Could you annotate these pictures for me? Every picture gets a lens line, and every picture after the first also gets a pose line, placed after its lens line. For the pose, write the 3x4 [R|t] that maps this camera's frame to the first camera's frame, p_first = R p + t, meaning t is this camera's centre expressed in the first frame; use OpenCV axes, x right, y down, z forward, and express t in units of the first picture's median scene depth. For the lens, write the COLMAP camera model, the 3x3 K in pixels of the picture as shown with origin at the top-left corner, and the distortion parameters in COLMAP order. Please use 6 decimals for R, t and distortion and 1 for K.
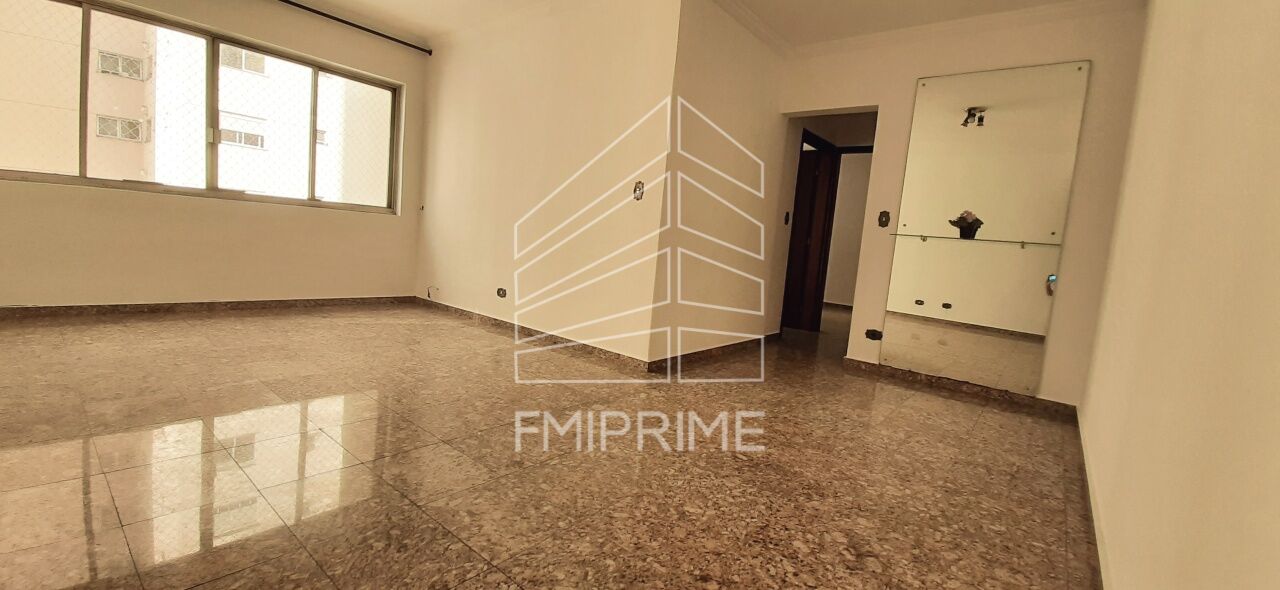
lens RADIAL K [[504.3, 0, 653.7], [0, 504.3, 276.8], [0, 0, 1]] dist [0.010291, -0.001714]
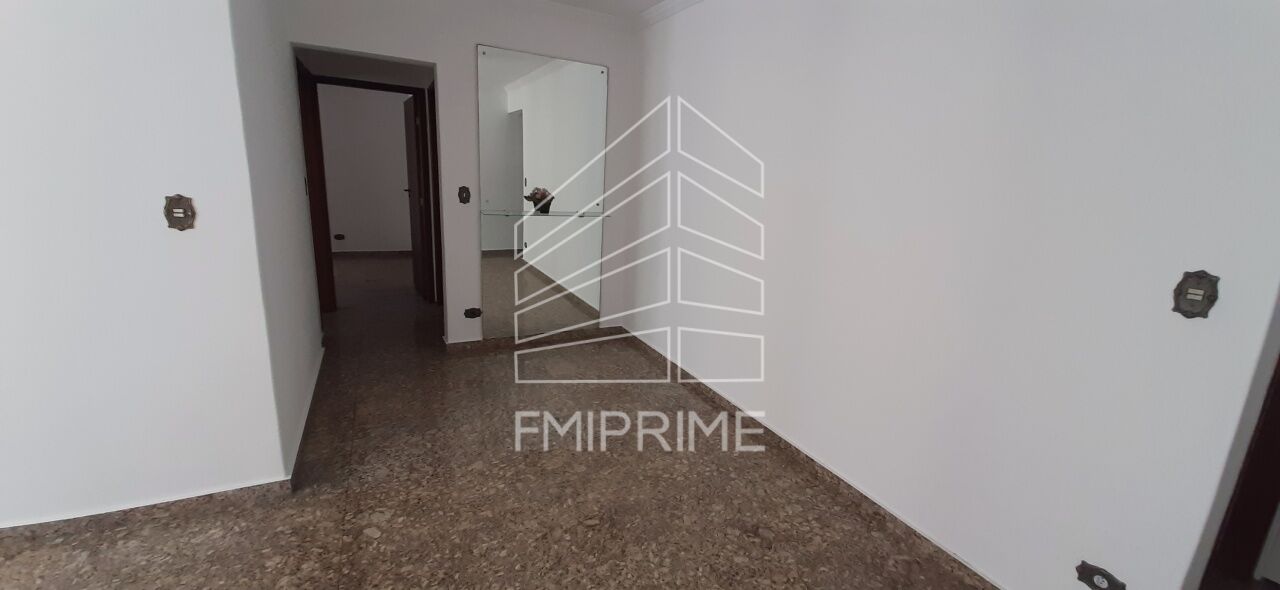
lens RADIAL K [[504.3, 0, 662.3], [0, 504.3, 279.8], [0, 0, 1]] dist [0.010291, -0.001714]
pose [[0.385800, -0.253466, 0.887081, -0.351712], [0.042215, 0.965363, 0.257473, -0.232728], [-0.921616, -0.061885, 0.383137, 0.346248]]
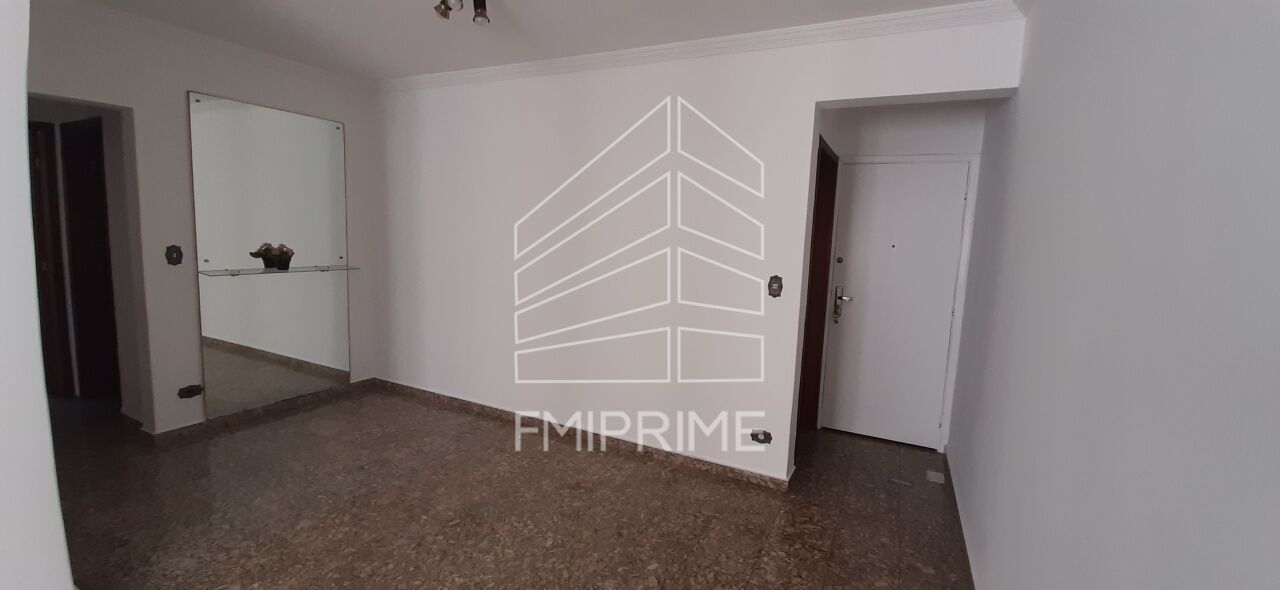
lens RADIAL K [[504.3, 0, 658.8], [0, 504.3, 275.6], [0, 0, 1]] dist [0.010291, -0.001714]
pose [[-0.219709, -0.187808, 0.957317, -0.639011], [0.006064, 0.981013, 0.193848, -0.292556], [-0.975547, 0.048395, -0.214398, 0.501798]]
